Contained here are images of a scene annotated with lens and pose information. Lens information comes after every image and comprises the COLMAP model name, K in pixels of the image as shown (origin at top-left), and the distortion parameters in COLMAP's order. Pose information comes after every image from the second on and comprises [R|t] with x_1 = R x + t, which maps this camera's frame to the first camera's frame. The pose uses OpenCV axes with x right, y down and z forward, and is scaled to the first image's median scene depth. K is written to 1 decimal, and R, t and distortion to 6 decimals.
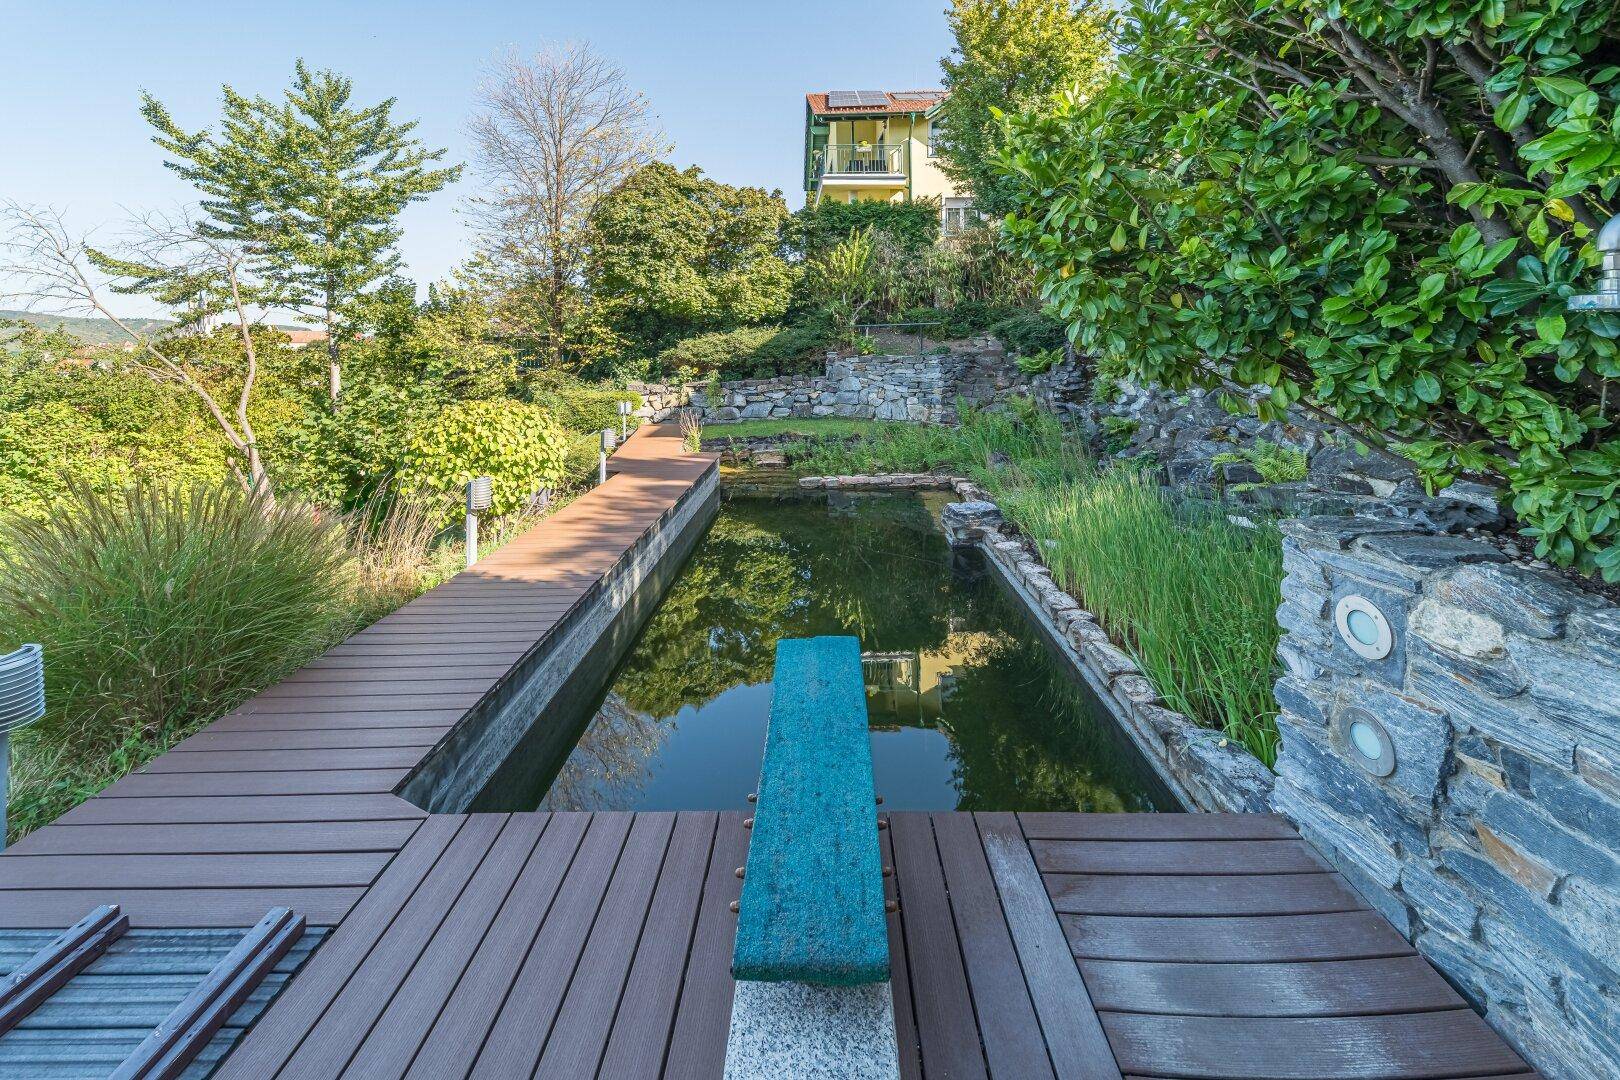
lens RADIAL K [[692.3, 0, 817.5], [0, 692.3, 376.6], [0, 0, 1]] dist [0.030881, -0.000293]
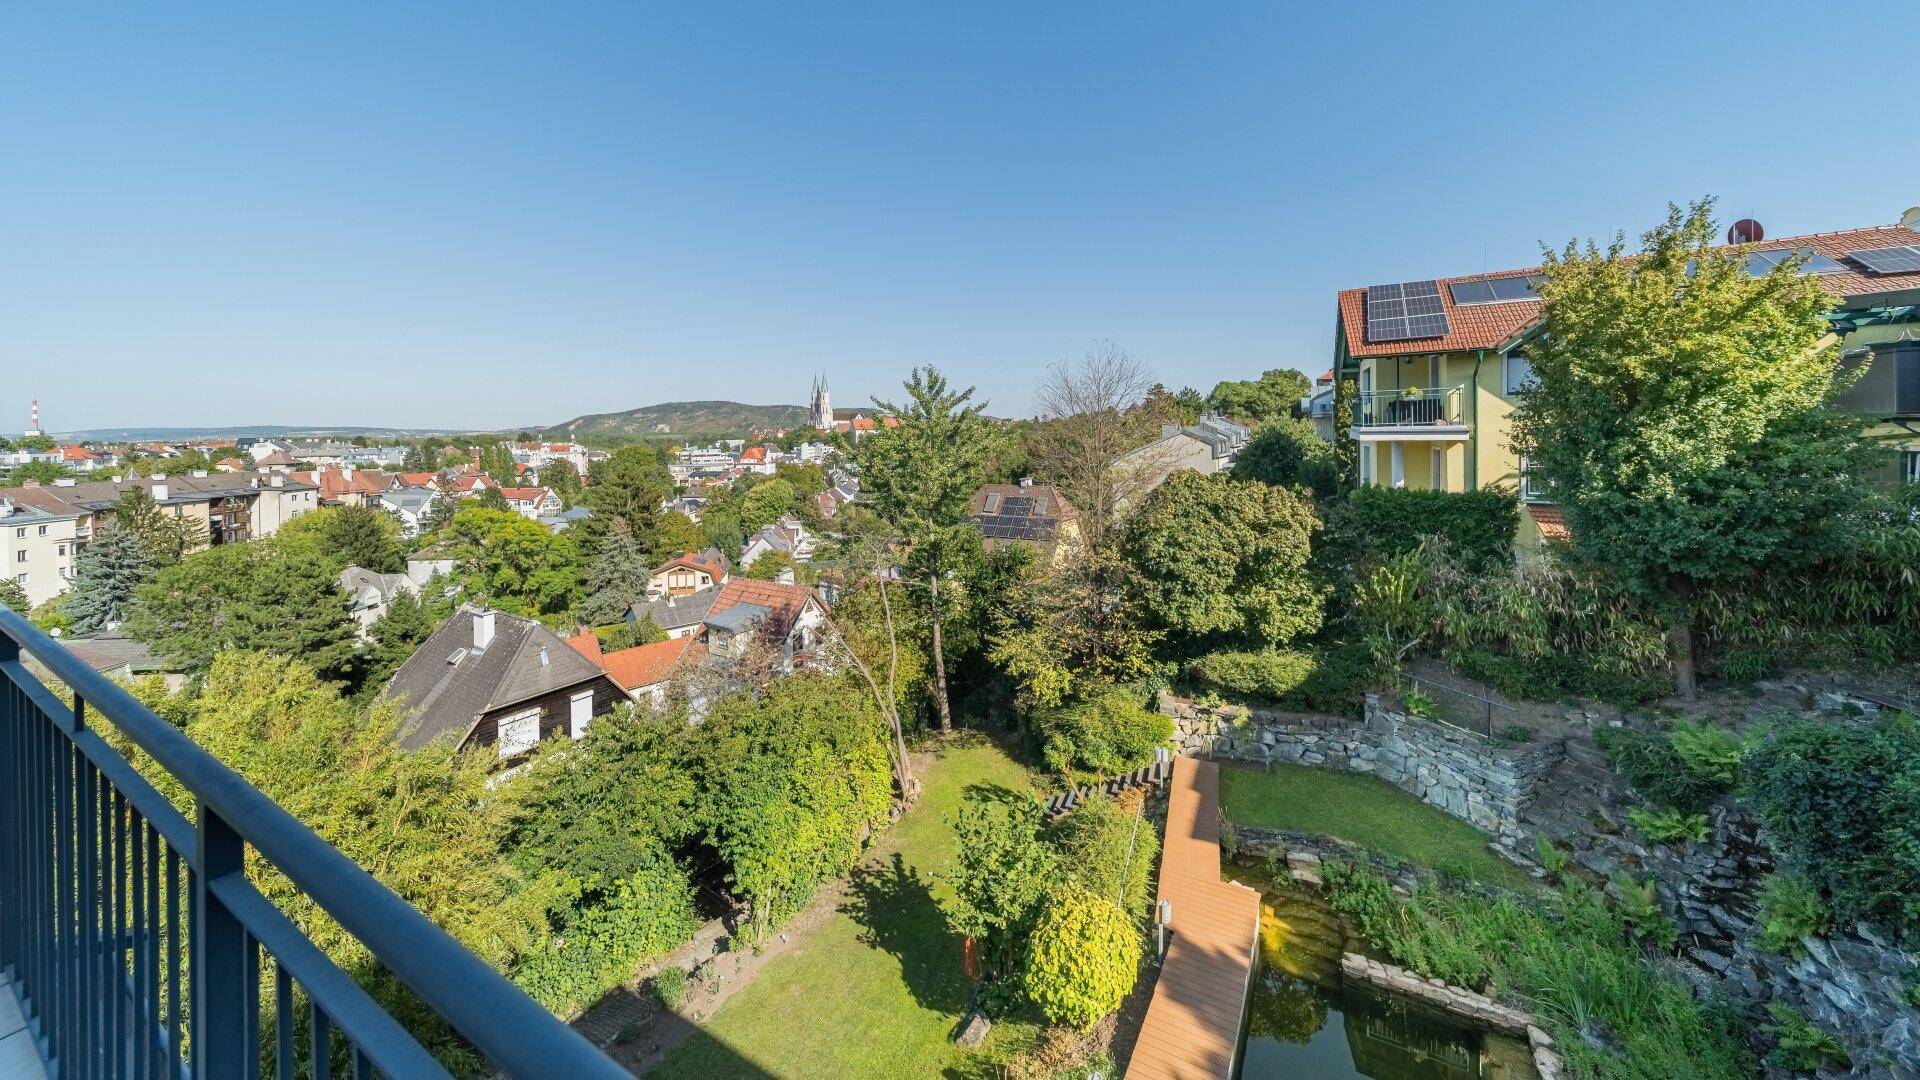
lens RADIAL K [[674.9, 0, 955.8], [0, 674.9, 421.1], [0, 0, 1]] dist [0.008824, -0.001190]
pose [[0.870066, 0.011807, -0.492794, -0.024419], [-0.000994, 0.999753, 0.022198, -0.458555], [0.492935, -0.018824, 0.869863, -0.114984]]
